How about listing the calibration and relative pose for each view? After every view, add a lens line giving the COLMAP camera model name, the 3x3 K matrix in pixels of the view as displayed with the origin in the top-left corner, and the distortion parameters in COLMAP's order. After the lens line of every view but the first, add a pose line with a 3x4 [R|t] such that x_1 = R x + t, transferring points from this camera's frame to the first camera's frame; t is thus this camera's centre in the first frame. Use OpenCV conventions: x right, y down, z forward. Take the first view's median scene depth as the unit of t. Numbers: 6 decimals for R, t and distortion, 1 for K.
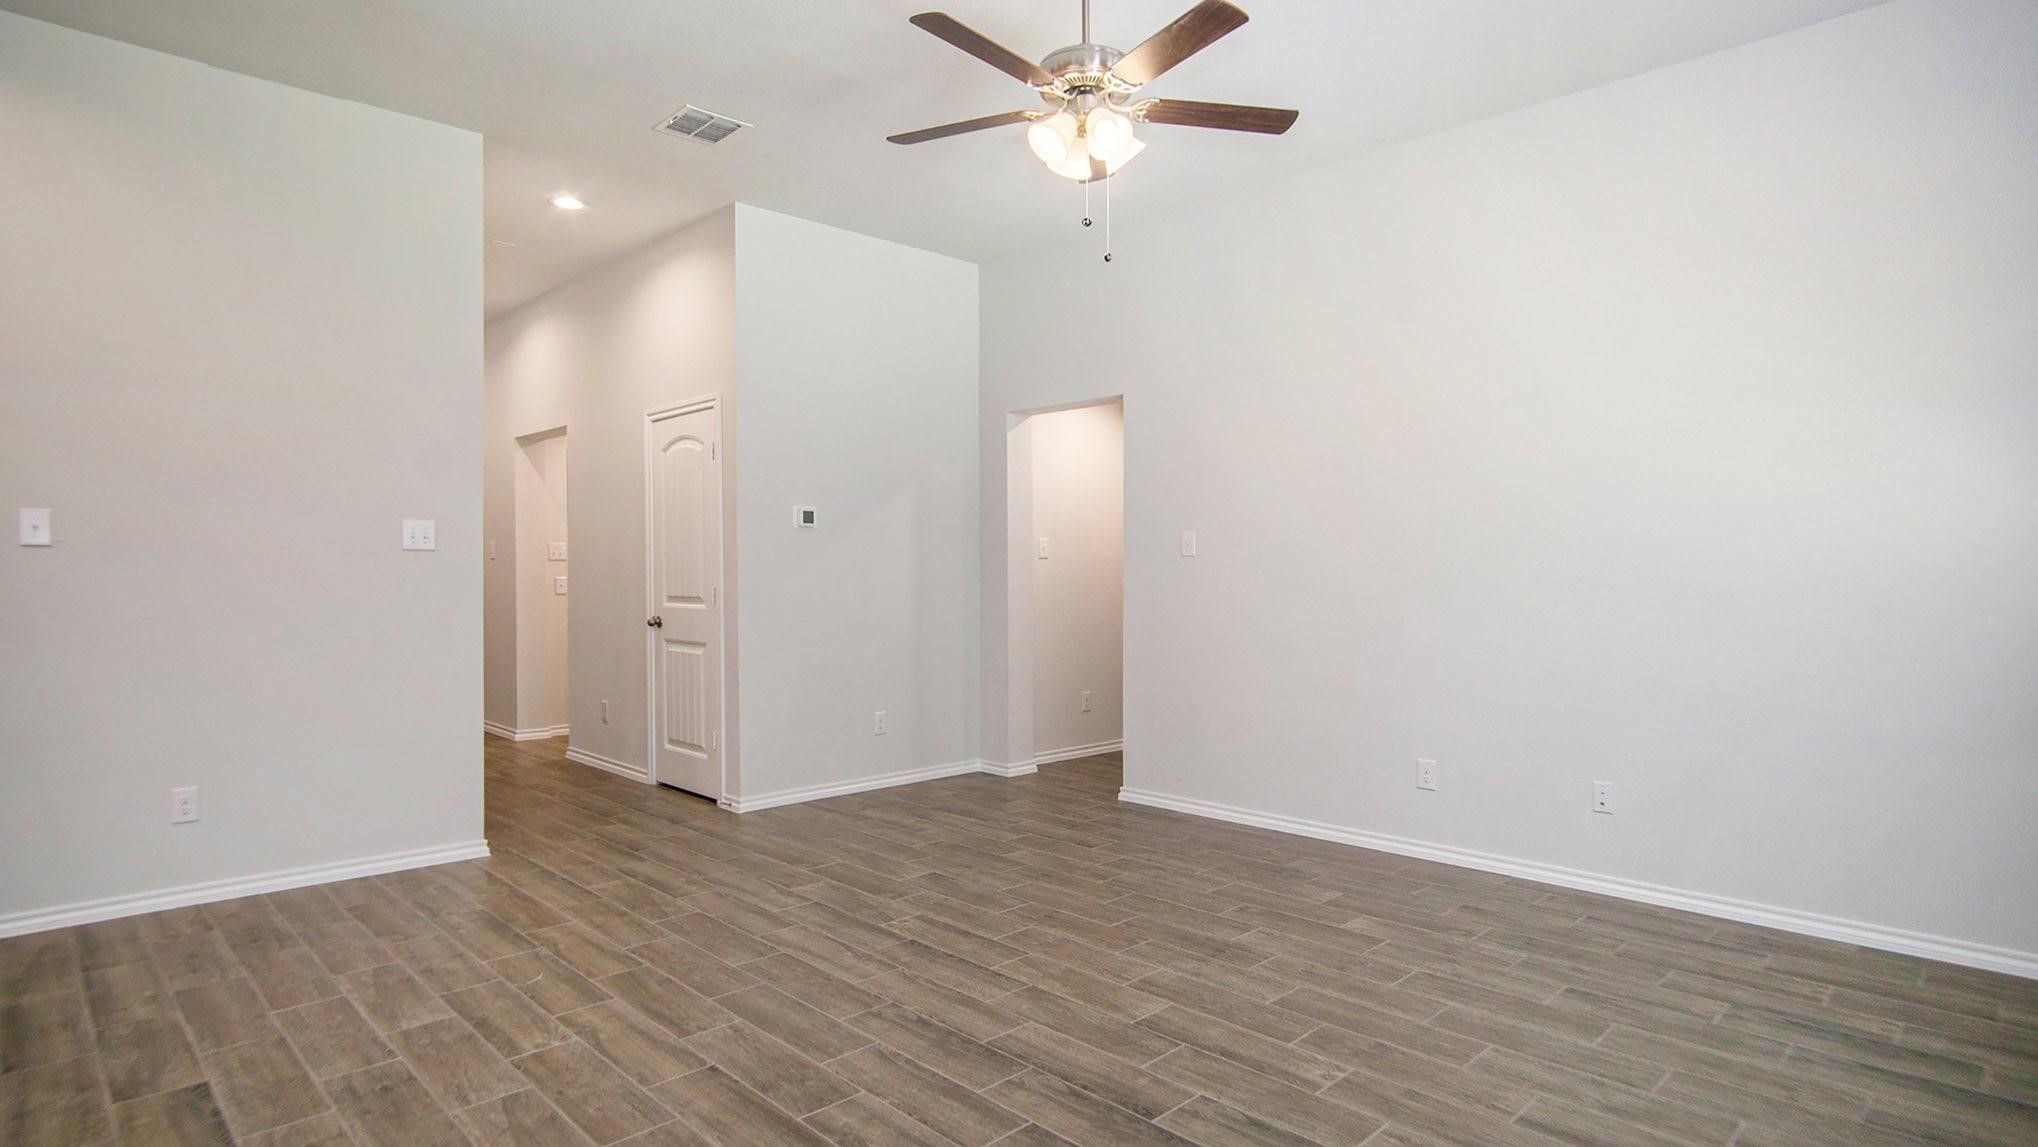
lens RADIAL K [[1074.6, 0, 1008.4], [0, 1074.6, 566.7], [0, 0, 1]] dist [-0.028086, 0.000787]
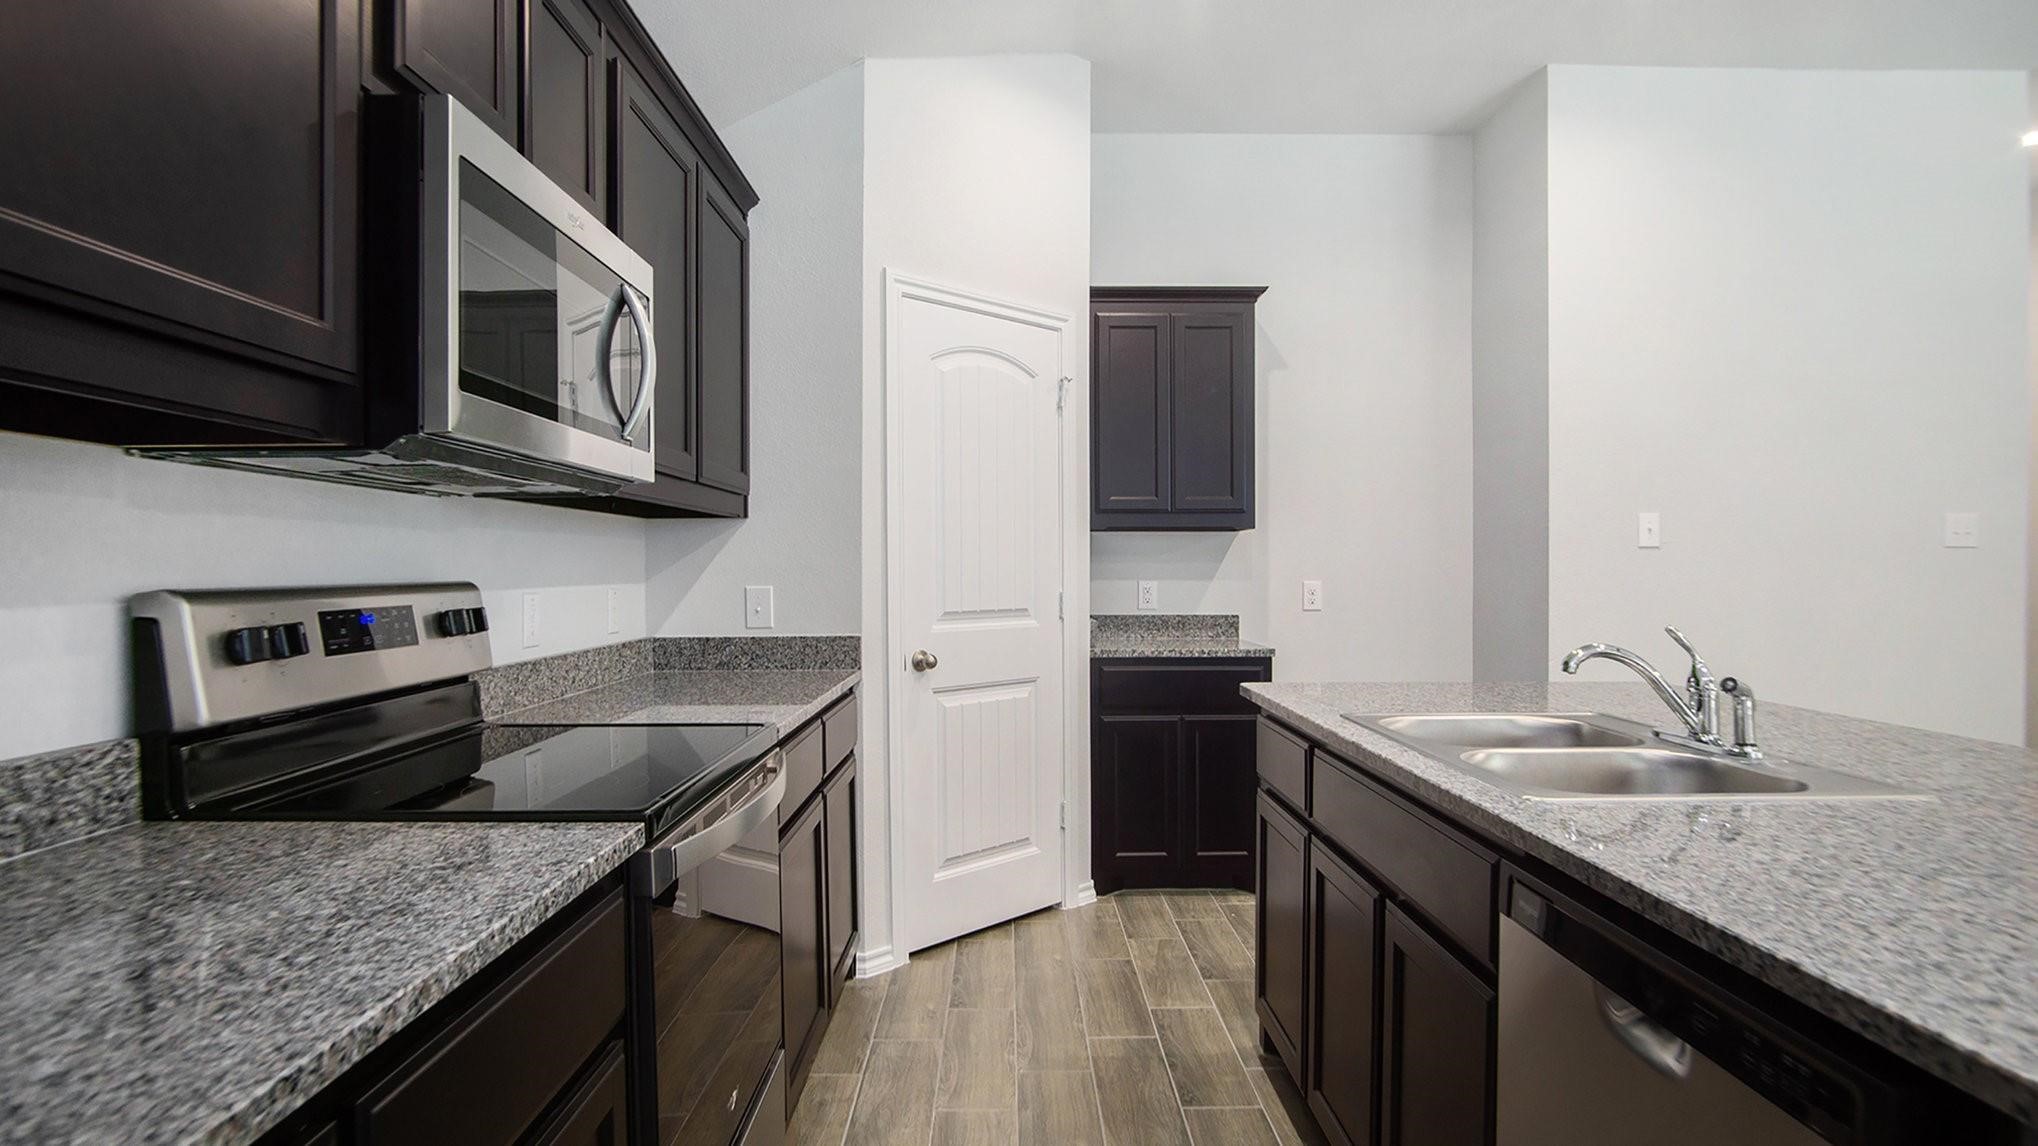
lens RADIAL K [[1091.3, 0, 1019.0], [0, 1091.3, 573.0], [0, 0, 1]] dist [-0.010870, 0.000560]
pose [[0.726723, 0.002039, -0.686927, -0.694219], [0.002345, 0.999982, 0.005450, 0.001240], [0.686926, -0.005571, 0.726706, -0.292116]]
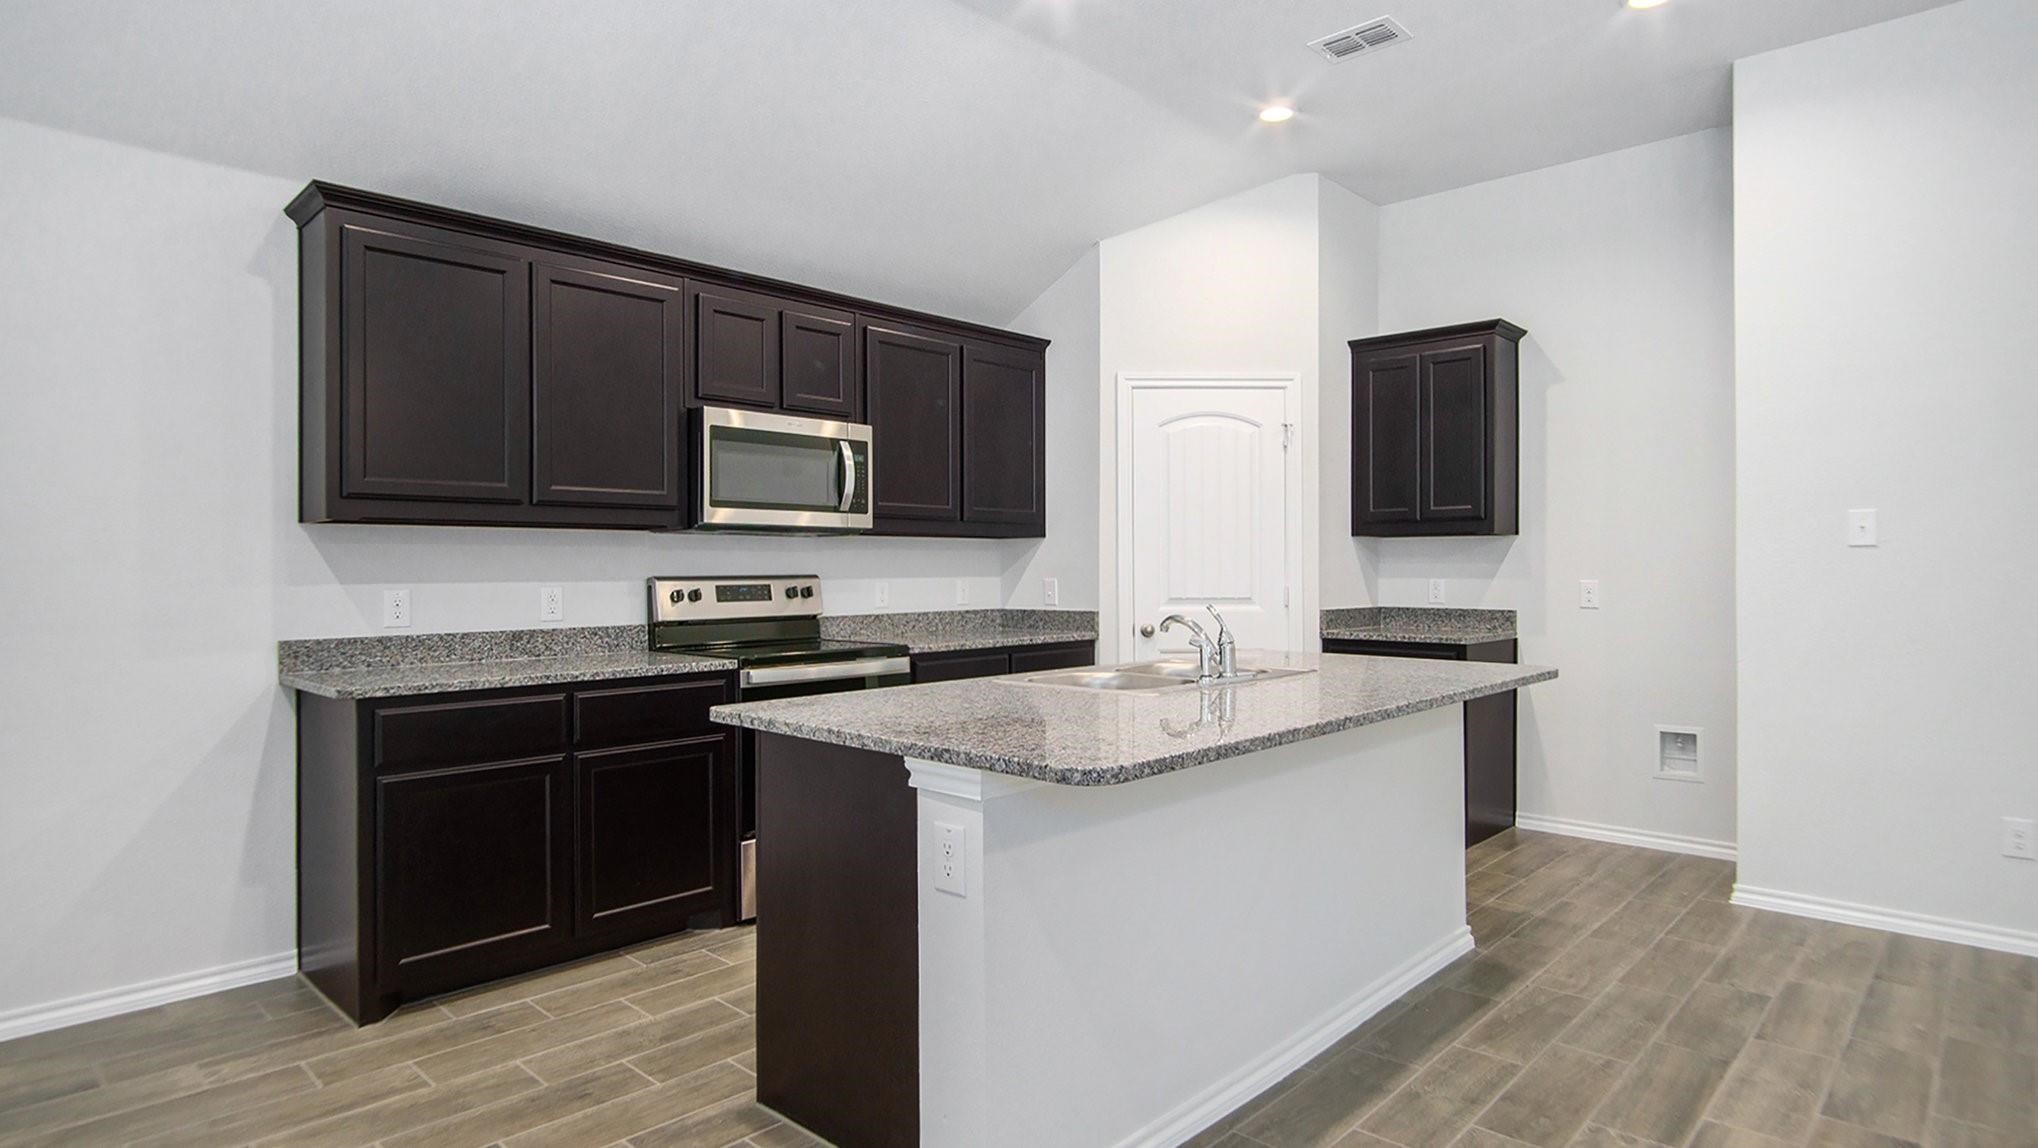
lens RADIAL K [[1091.3, 0, 1019.0], [0, 1091.3, 574.0], [0, 0, 1]] dist [-0.010870, 0.000560]
pose [[0.049349, 0.006815, -0.998758, 0.083656], [0.003665, 0.999969, 0.007004, -0.001138], [0.998775, -0.004006, 0.049323, 0.150143]]
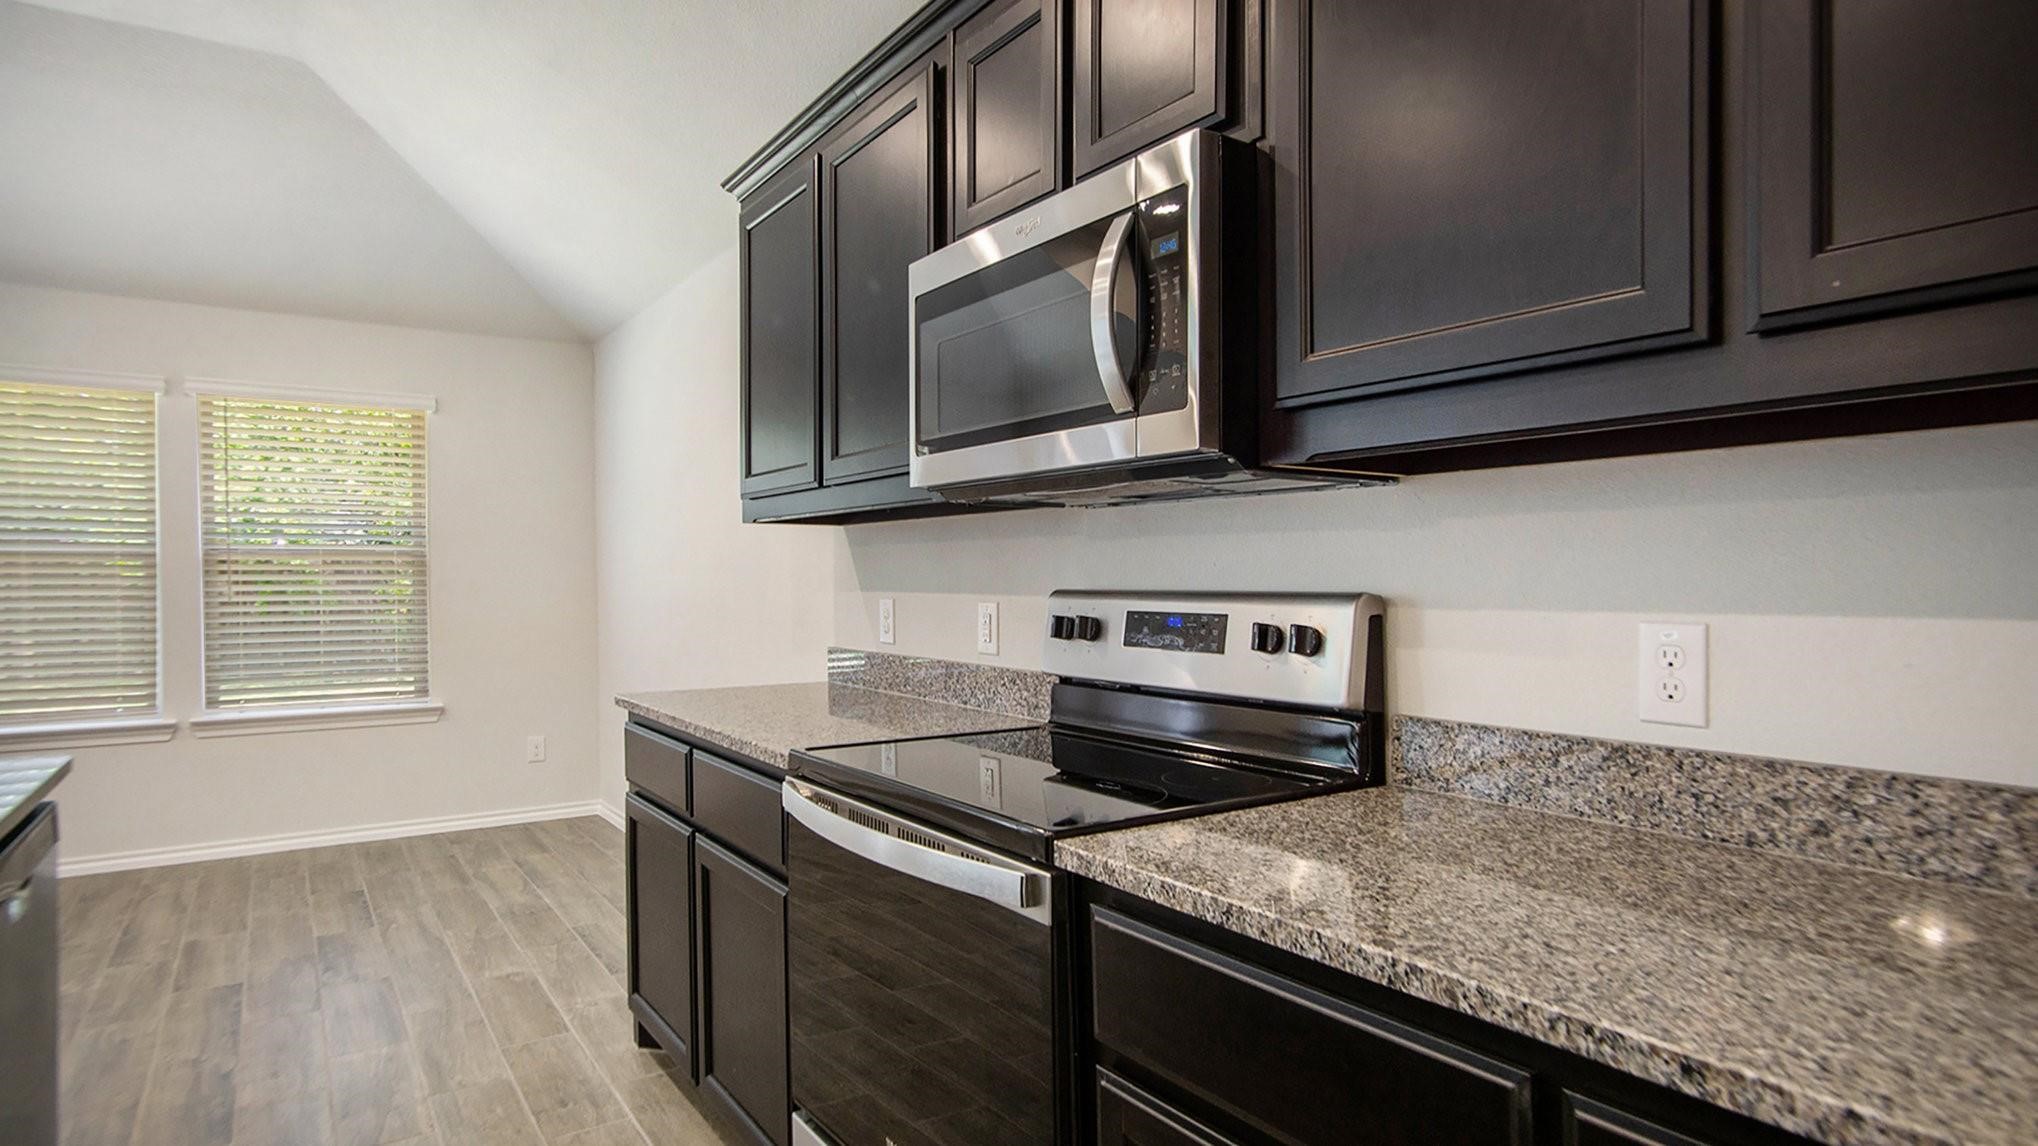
lens RADIAL K [[1070.3, 0, 1025.9], [0, 1070.3, 575.3], [0, 0, 1]] dist [-0.036151, 0.016018]
pose [[-0.988243, 0.008383, 0.152662, -1.304189], [0.008968, 0.999955, 0.003146, -0.001826], [-0.152629, 0.004478, -0.988273, 0.466012]]
